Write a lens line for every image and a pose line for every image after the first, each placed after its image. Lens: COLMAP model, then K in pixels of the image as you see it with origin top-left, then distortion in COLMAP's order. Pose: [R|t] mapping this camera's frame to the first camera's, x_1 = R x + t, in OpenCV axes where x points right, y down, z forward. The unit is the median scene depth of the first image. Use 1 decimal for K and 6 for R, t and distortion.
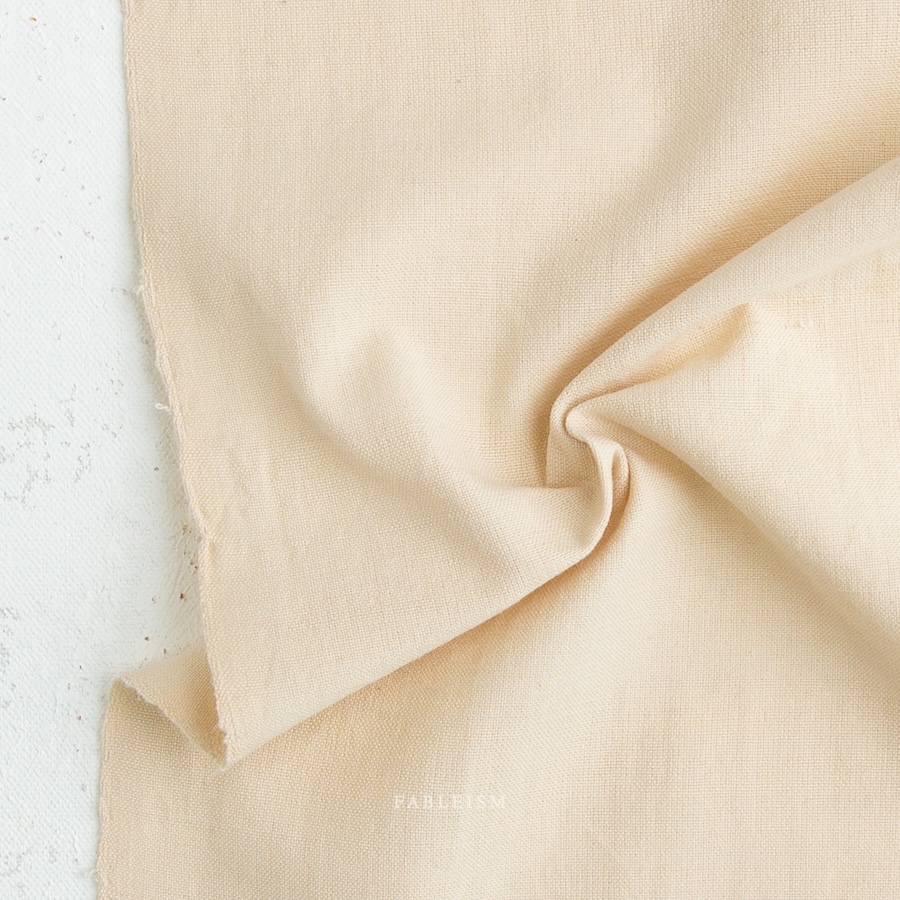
lens RADIAL K [[1035.3, 0, 444.3], [0, 1035.3, 443.1], [0, 0, 1]] dist [0.004582, 0.000000]
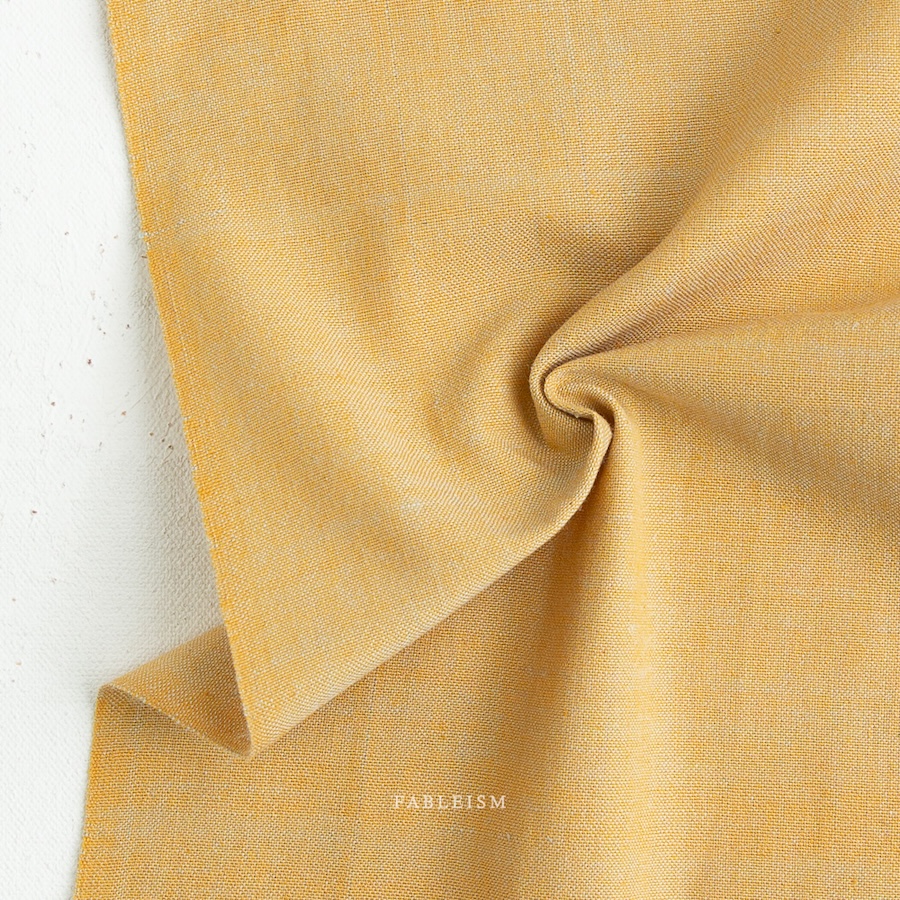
lens RADIAL K [[1035.3, 0, 455.1], [0, 1035.3, 450.4], [0, 0, 1]] dist [0.004582, 0.000000]
pose [[0.999678, 0.022378, 0.011991, 0.088810], [-0.022279, 0.999717, -0.008324, 0.233828], [-0.012174, 0.008054, 0.999893, -0.002305]]
